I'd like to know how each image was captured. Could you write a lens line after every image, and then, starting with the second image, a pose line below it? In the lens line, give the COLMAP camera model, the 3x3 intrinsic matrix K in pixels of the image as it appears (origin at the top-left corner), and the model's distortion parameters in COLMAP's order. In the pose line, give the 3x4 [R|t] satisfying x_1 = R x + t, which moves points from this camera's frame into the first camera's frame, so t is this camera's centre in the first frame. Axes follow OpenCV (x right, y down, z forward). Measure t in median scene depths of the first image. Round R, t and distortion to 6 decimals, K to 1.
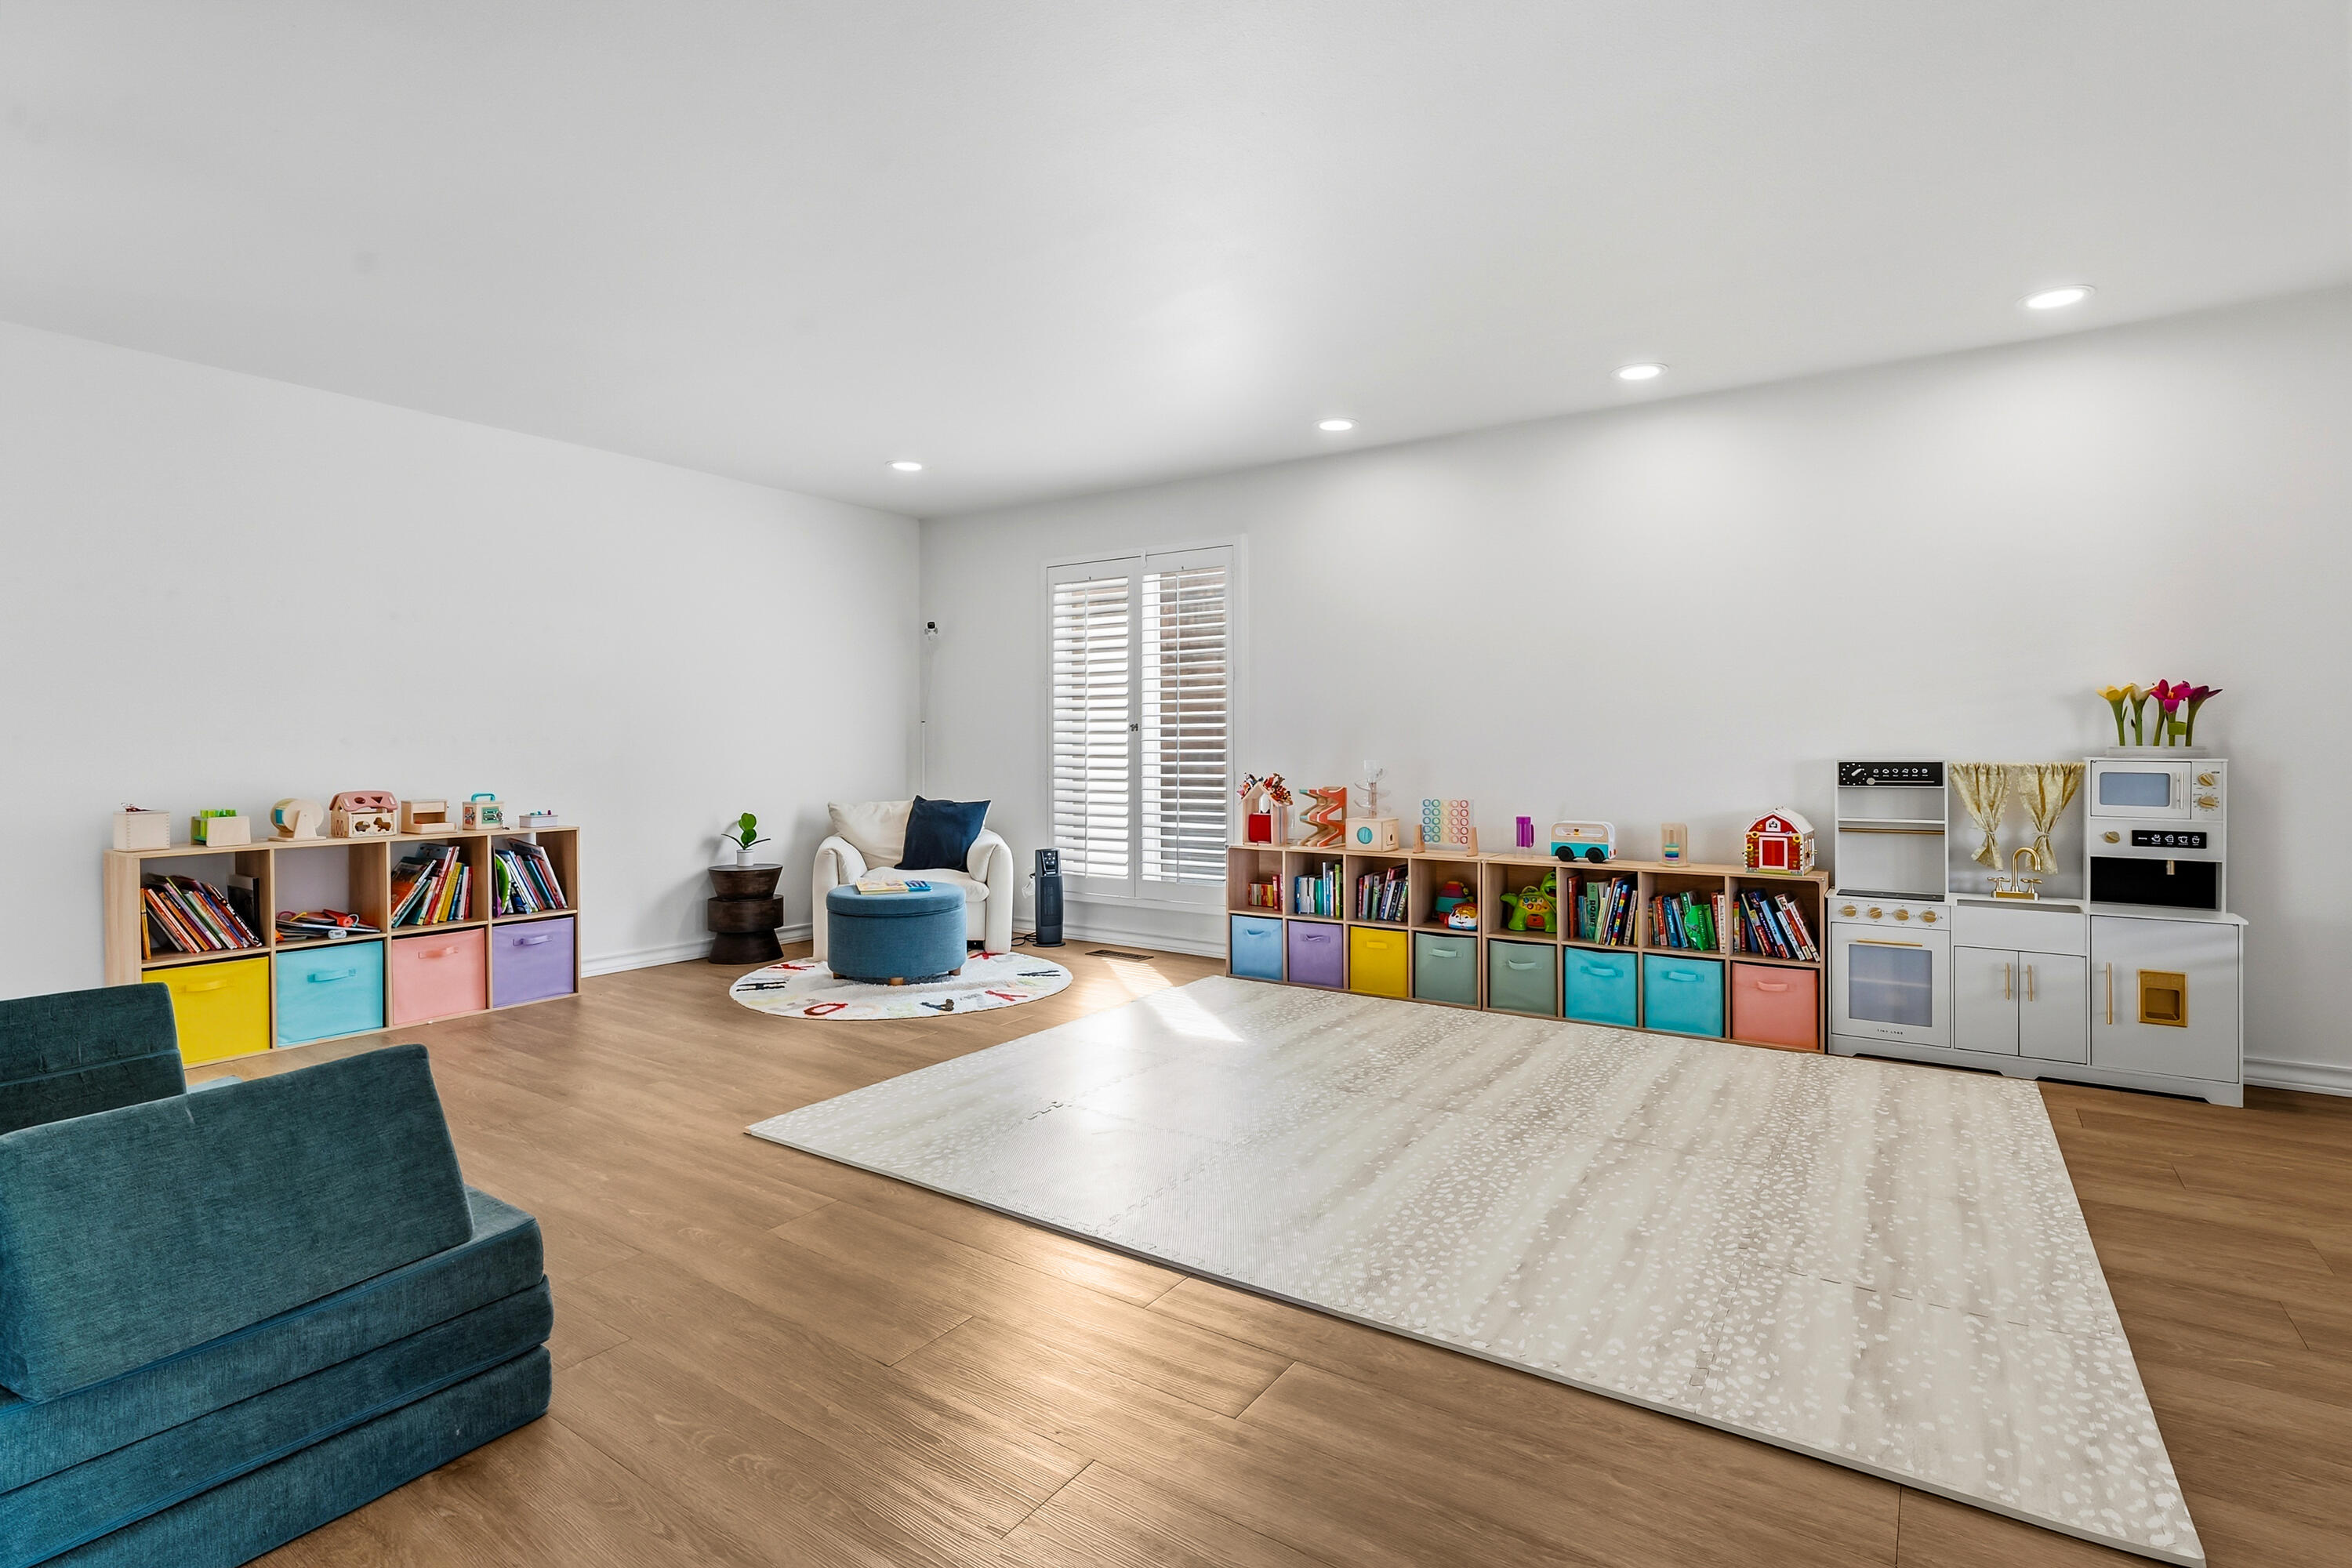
lens RADIAL K [[1083.6, 0, 1198.0], [0, 1083.6, 782.6], [0, 0, 1]] dist [0.001835, -0.000160]
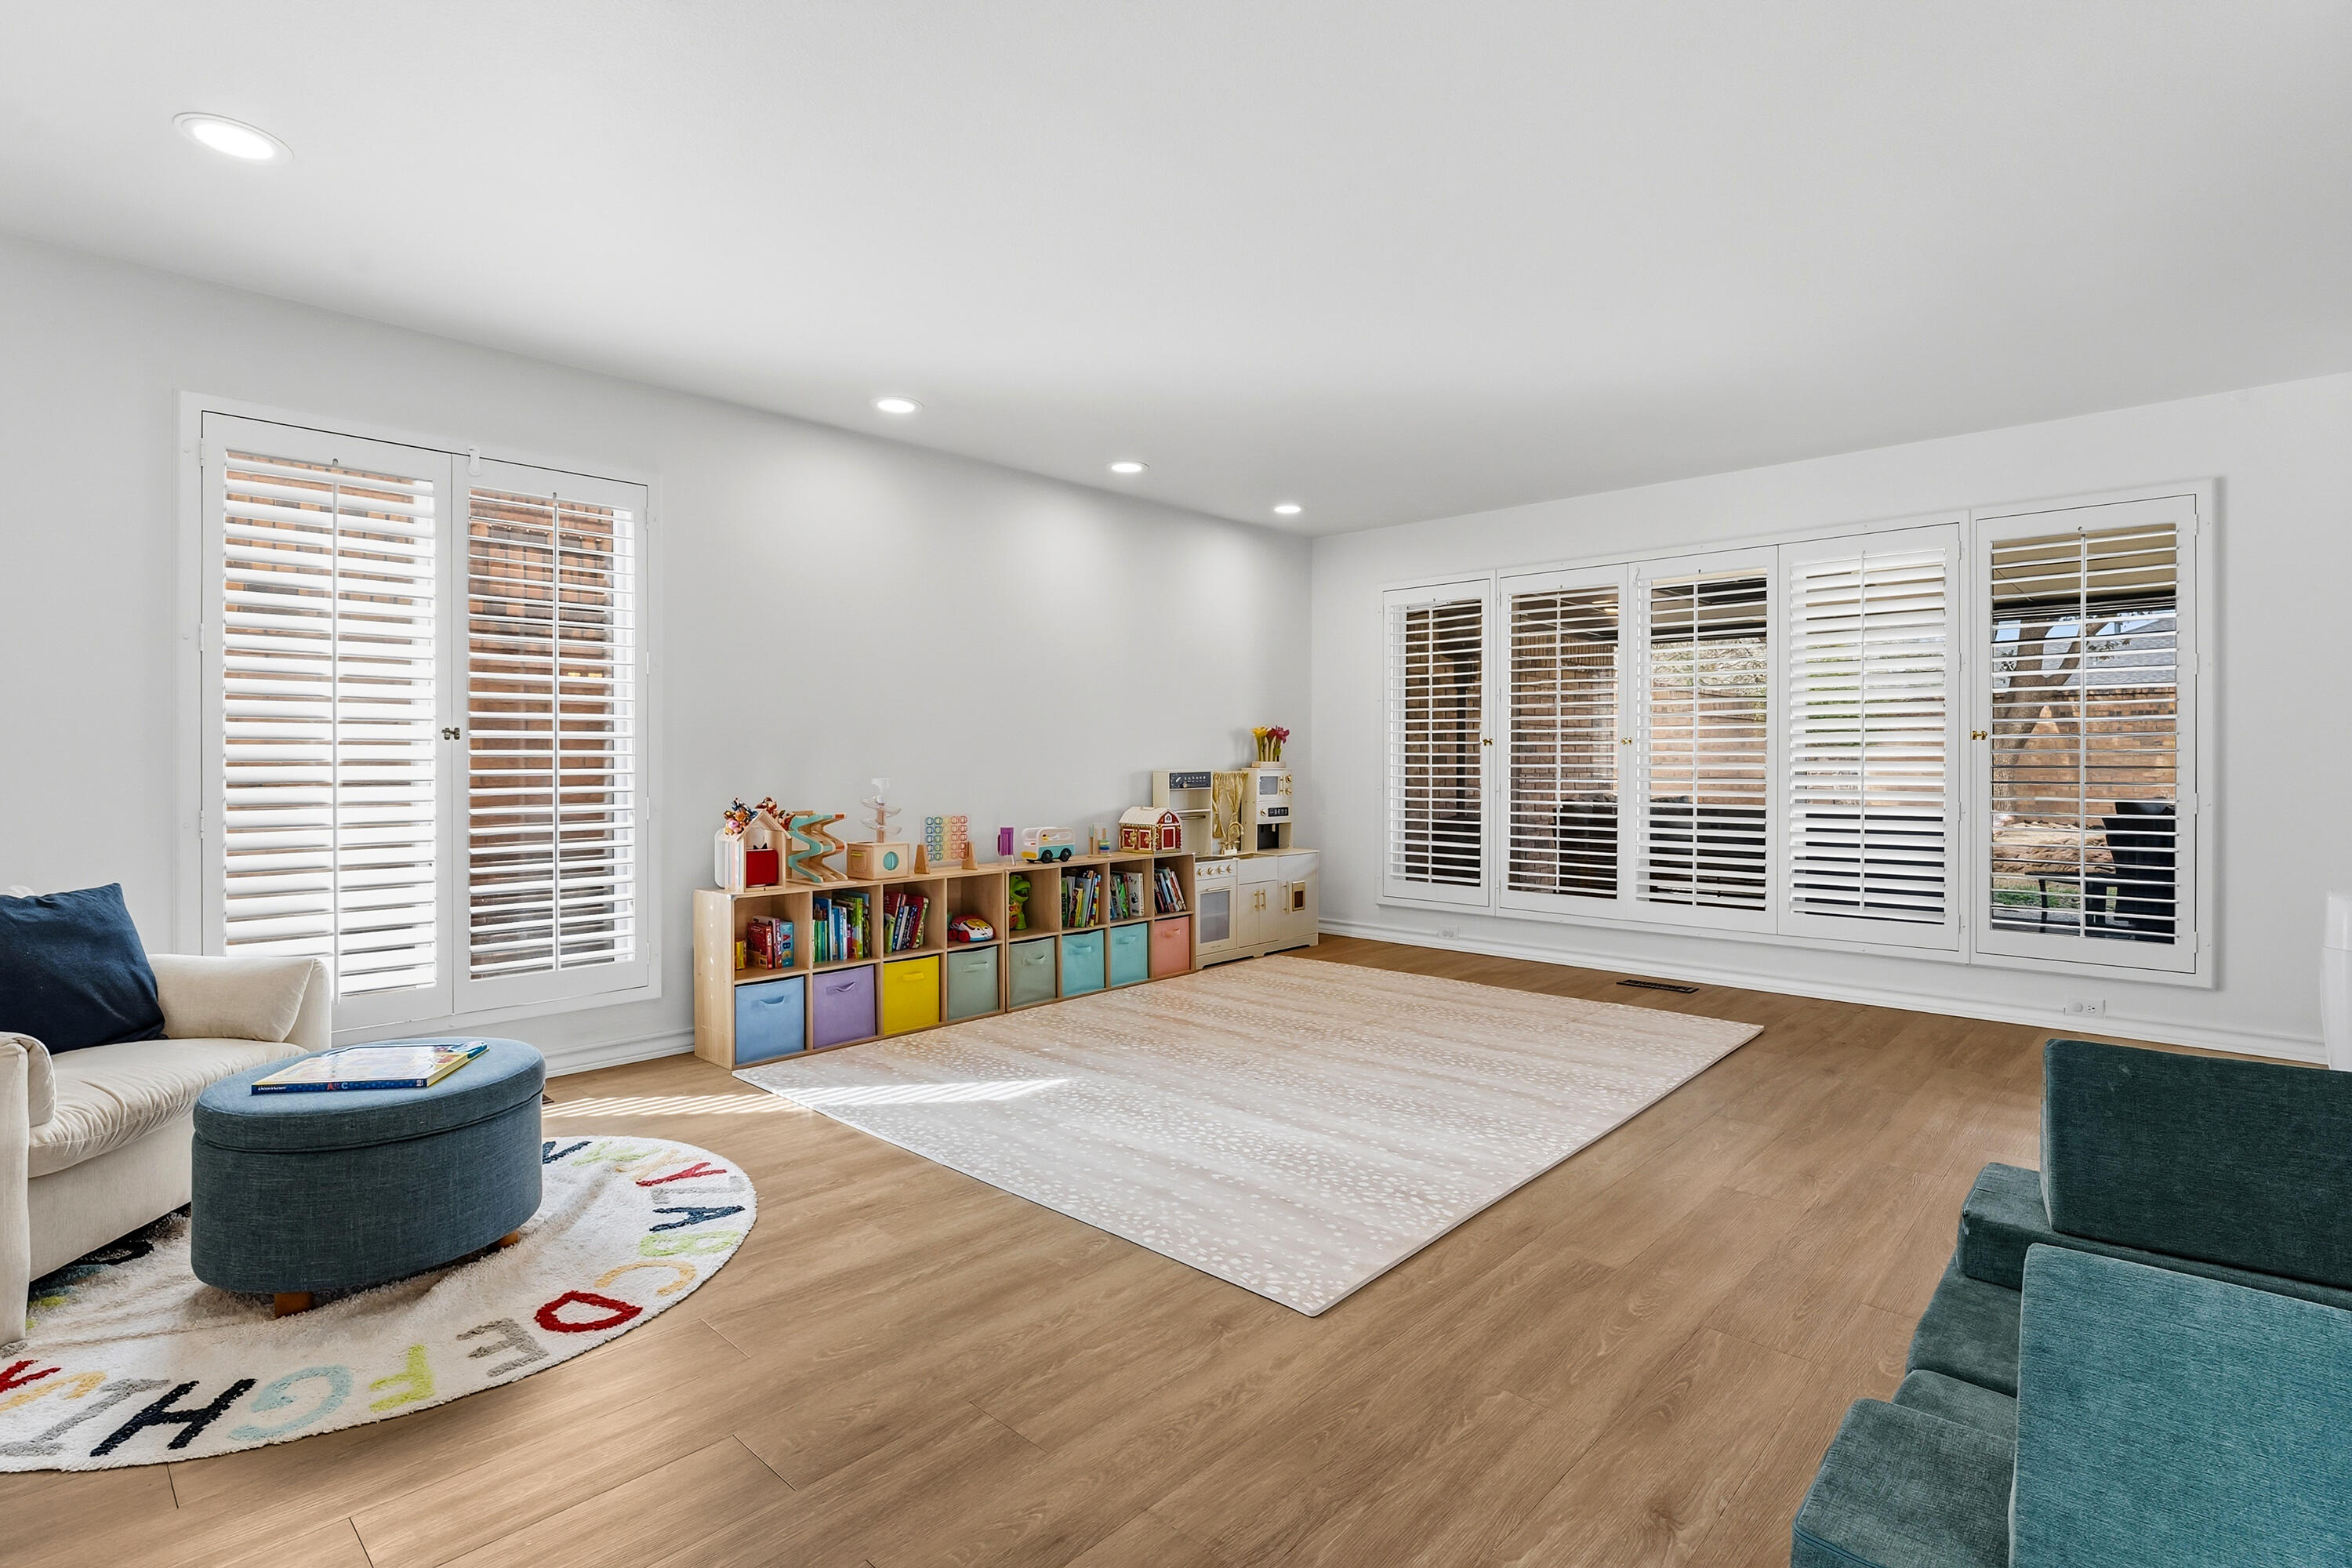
lens RADIAL K [[1083.6, 0, 1193.9], [0, 1083.6, 763.8], [0, 0, 1]] dist [0.001835, -0.000160]
pose [[0.184694, -0.001454, 0.982795, -0.838468], [0.038599, 0.999238, -0.005776, -0.021707], [-0.982038, 0.039002, 0.184609, 0.704663]]
